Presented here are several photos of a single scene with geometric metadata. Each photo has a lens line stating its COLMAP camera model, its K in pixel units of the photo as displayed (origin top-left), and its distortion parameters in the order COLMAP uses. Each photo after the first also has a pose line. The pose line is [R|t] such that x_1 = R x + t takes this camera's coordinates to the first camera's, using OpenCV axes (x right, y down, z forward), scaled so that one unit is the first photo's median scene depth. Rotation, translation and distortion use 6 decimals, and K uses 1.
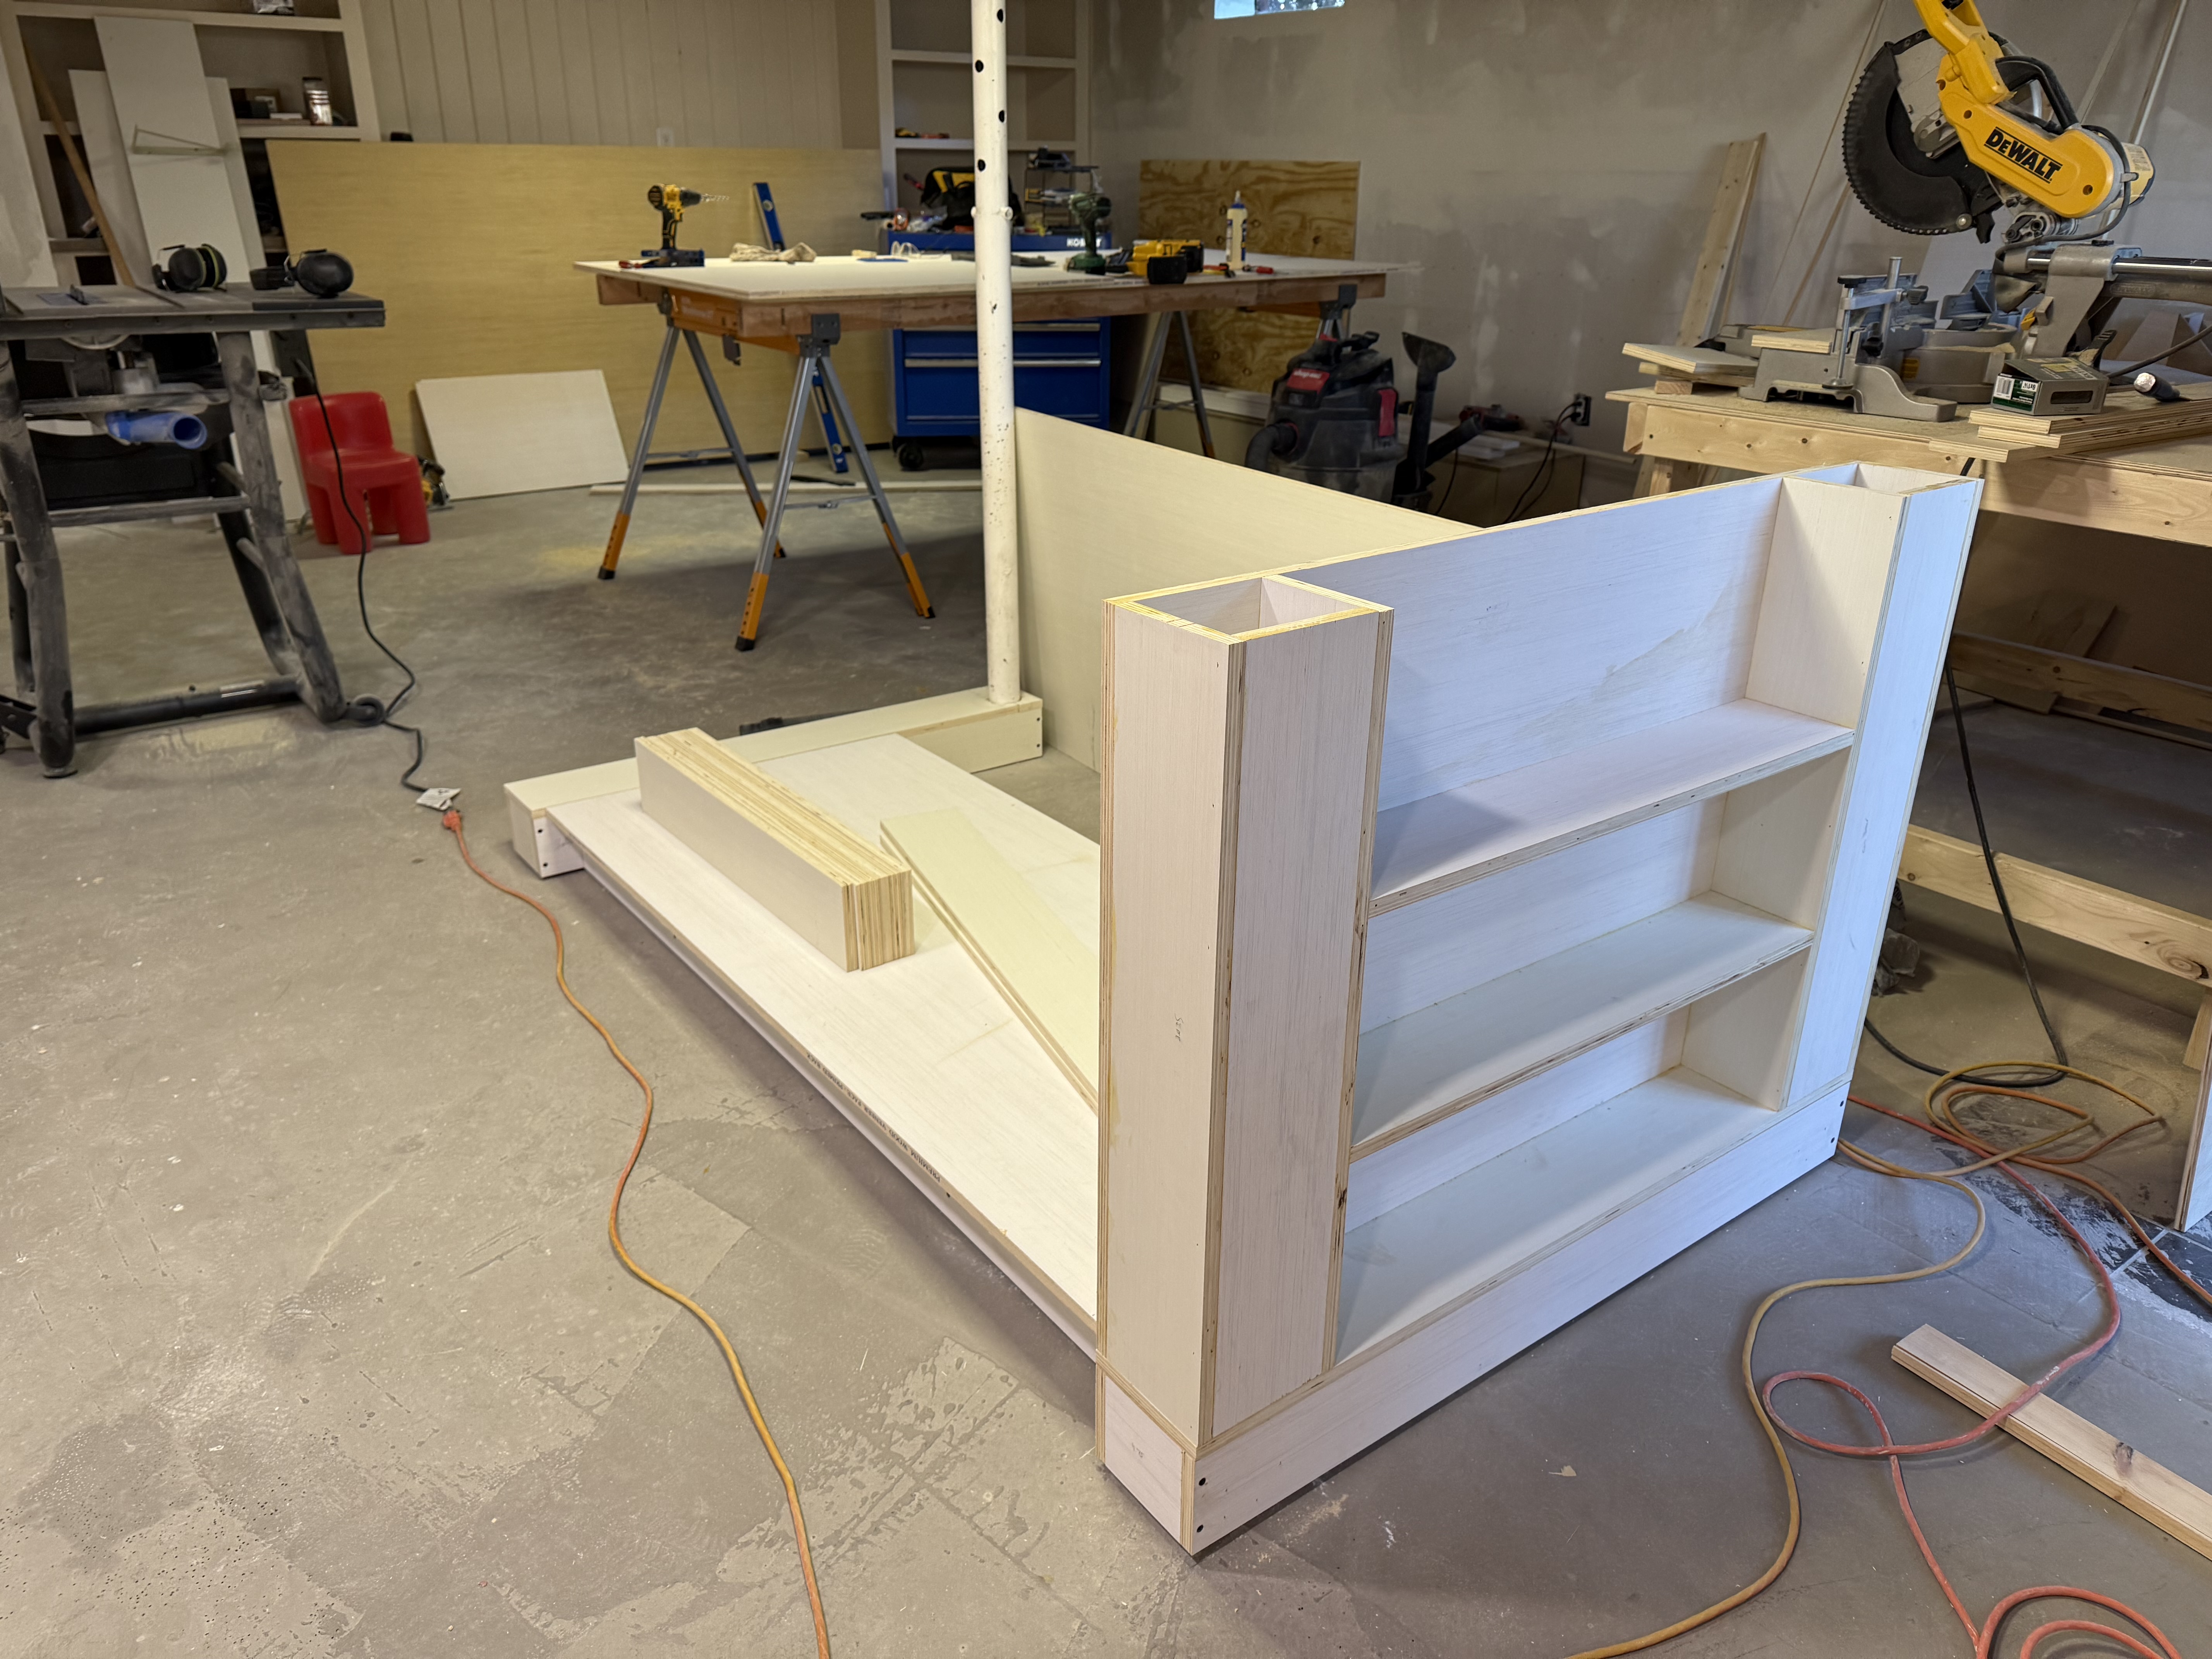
lens RADIAL K [[1521.8, 0, 1101.2], [0, 1521.8, 838.0], [0, 0, 1]] dist [0.075744, -0.108027]
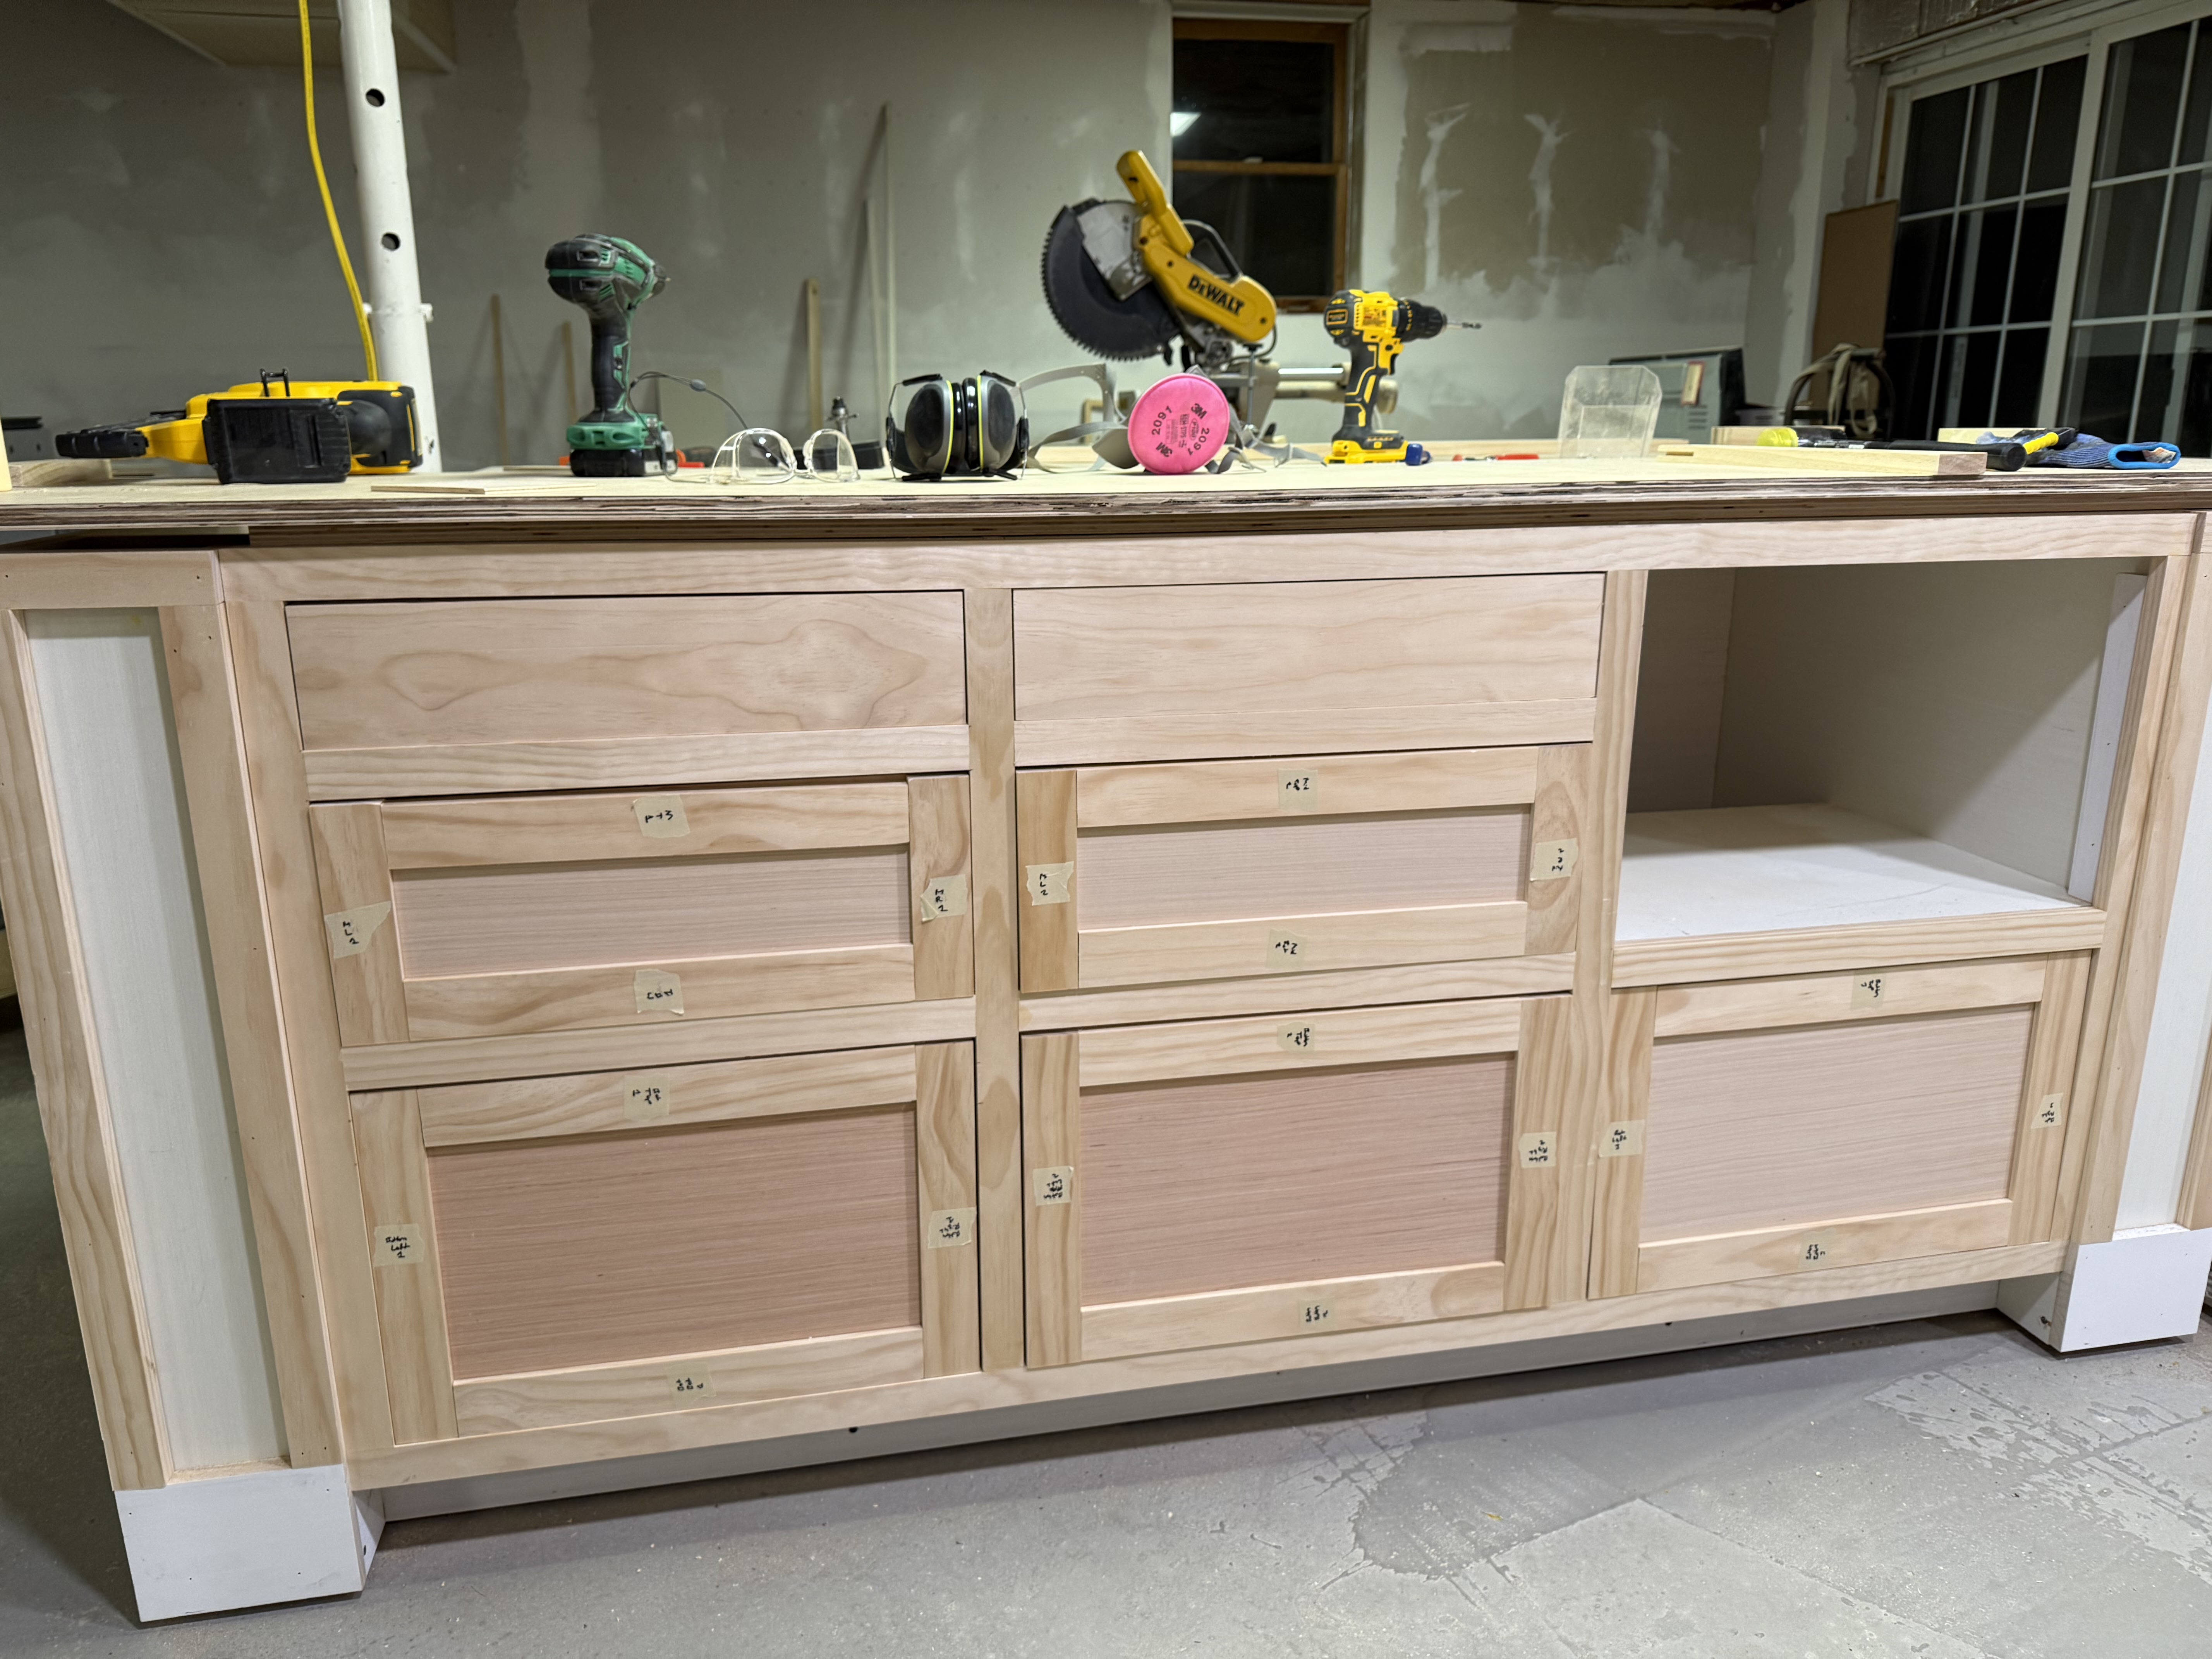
lens RADIAL K [[1566.5, 0, 1103.6], [0, 1566.5, 837.6], [0, 0, 1]] dist [-0.001976, -0.002538]
pose [[0.423667, -0.242751, 0.872685, -0.697817], [0.363791, 0.927908, 0.081501, -0.157536], [-0.829556, 0.282945, 0.481435, 0.557312]]
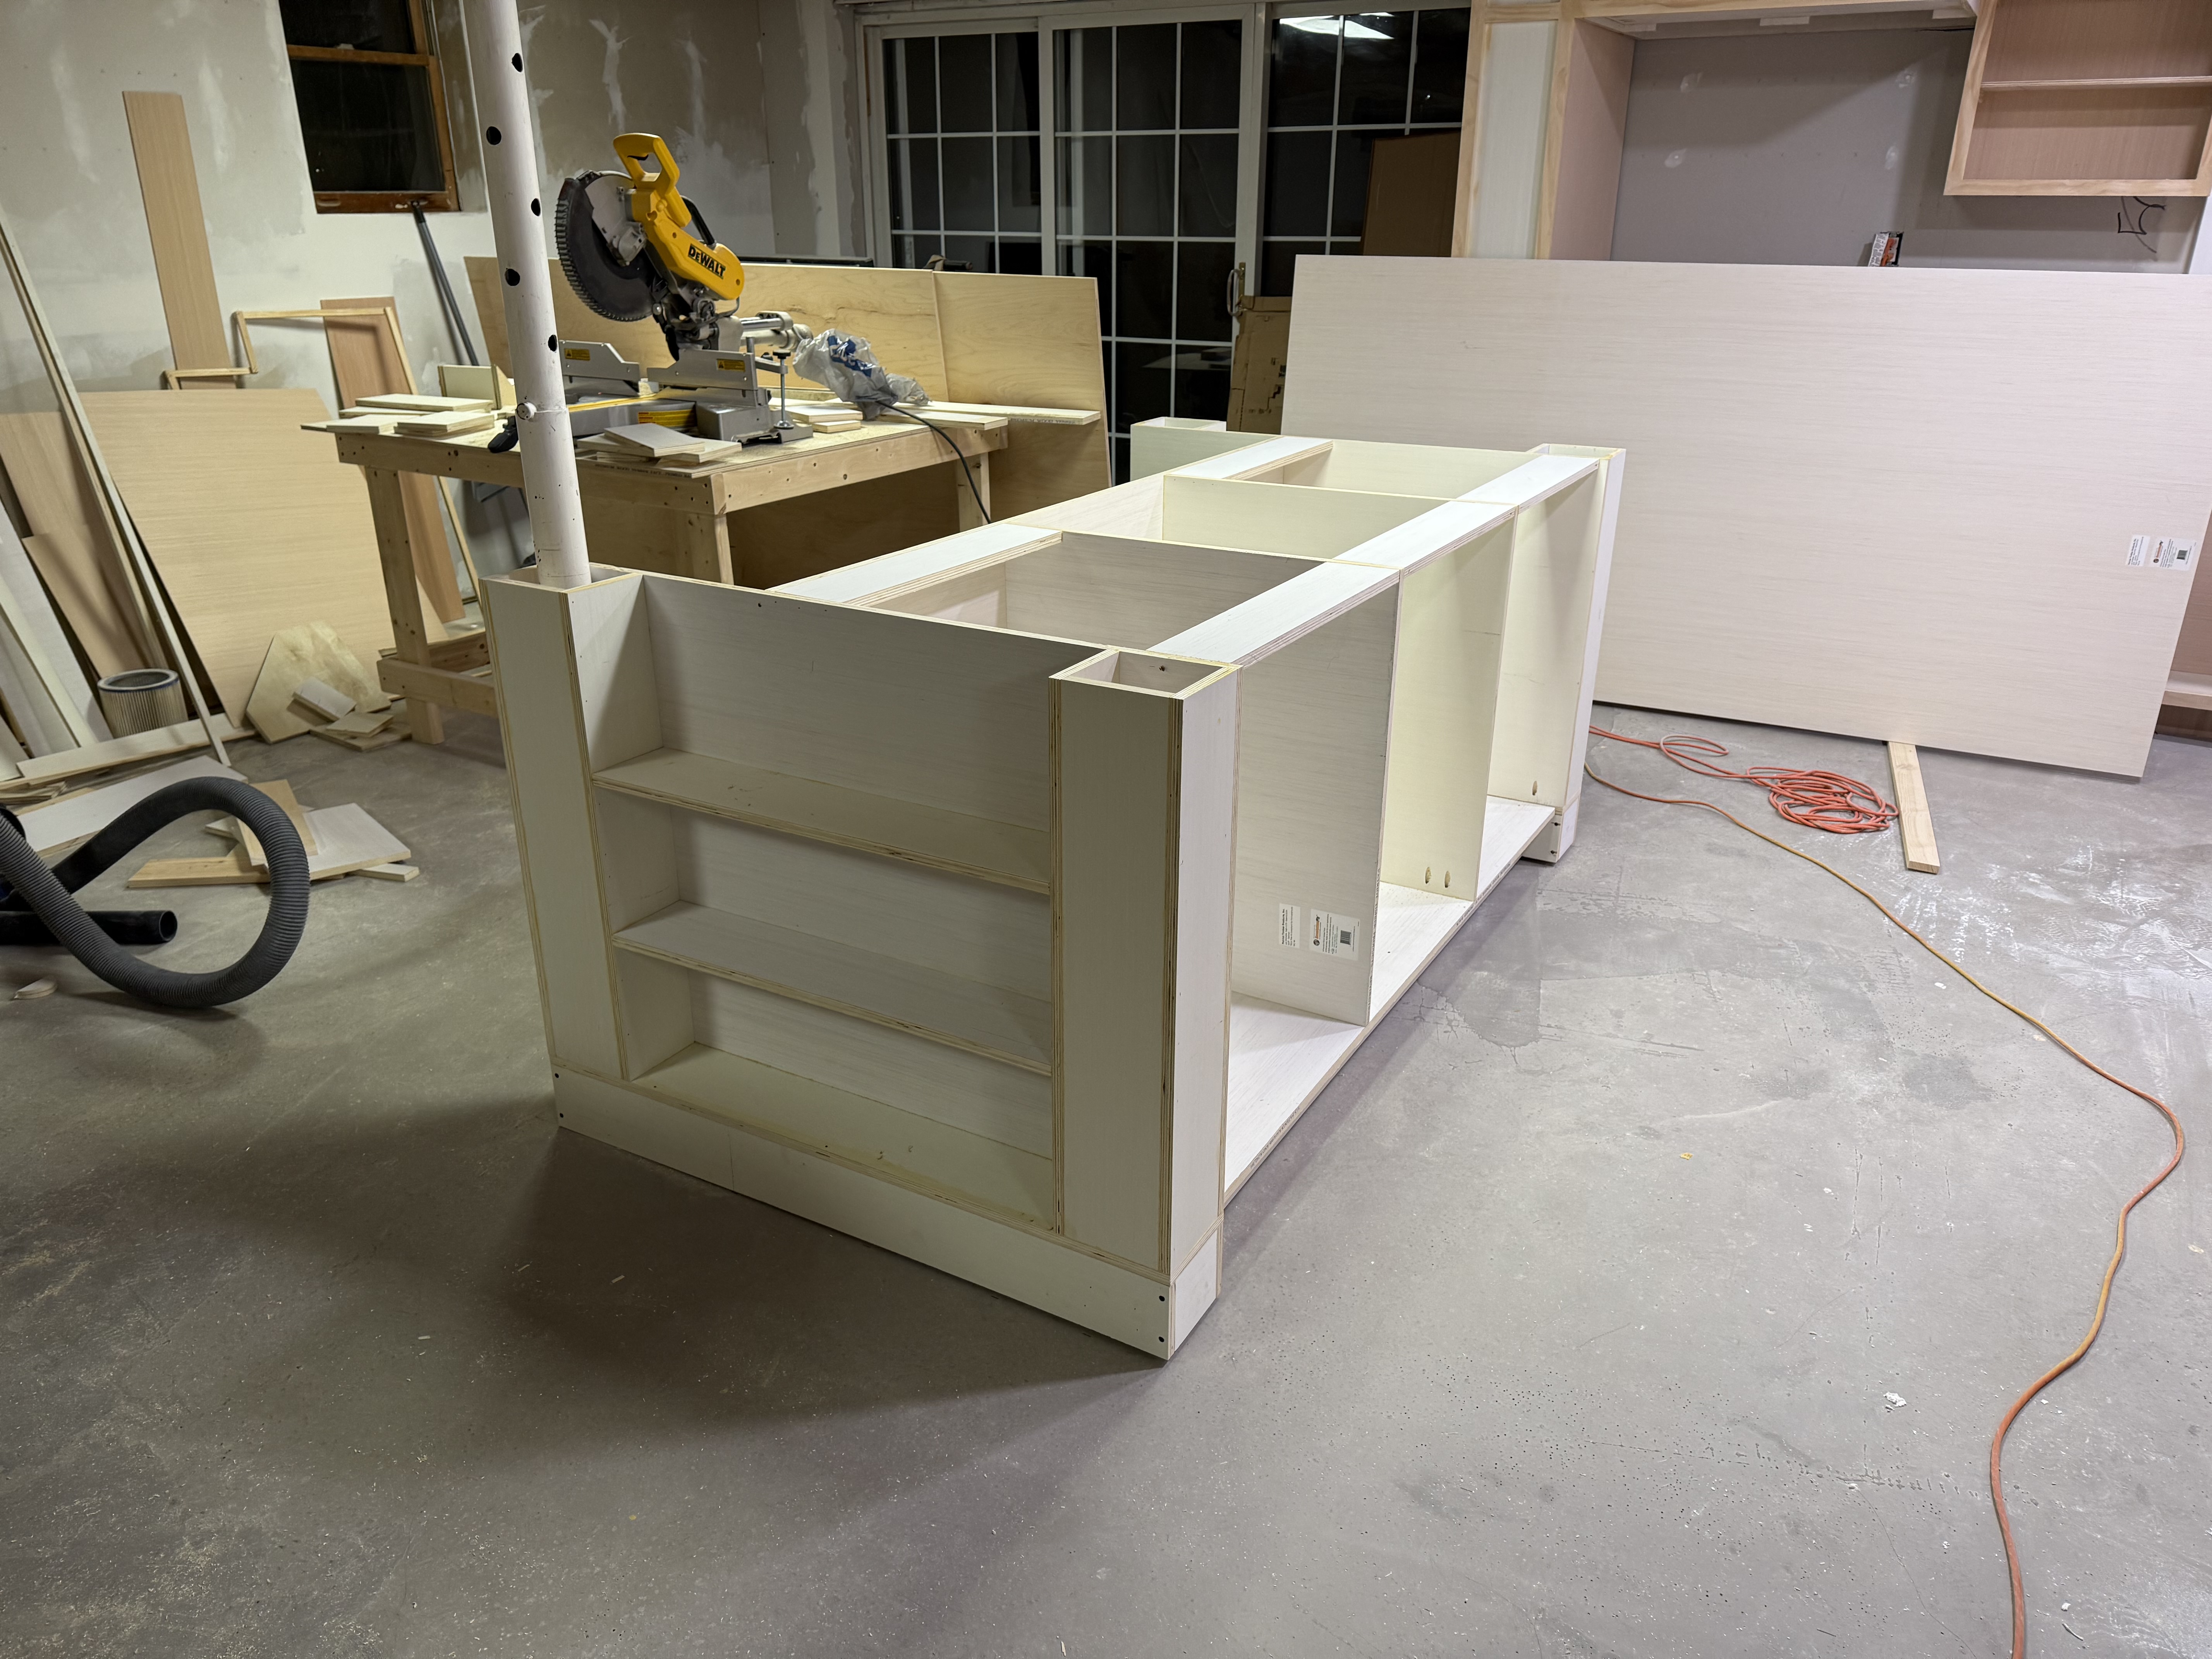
lens RADIAL K [[1607.1, 0, 1108.8], [0, 1607.1, 843.6], [0, 0, 1]] dist [-0.000048, -0.006057]
pose [[-0.411718, -0.350618, 0.841163, -1.040442], [0.355080, 0.788357, 0.502405, -0.630018], [-0.839289, 0.505530, -0.200083, 1.241663]]
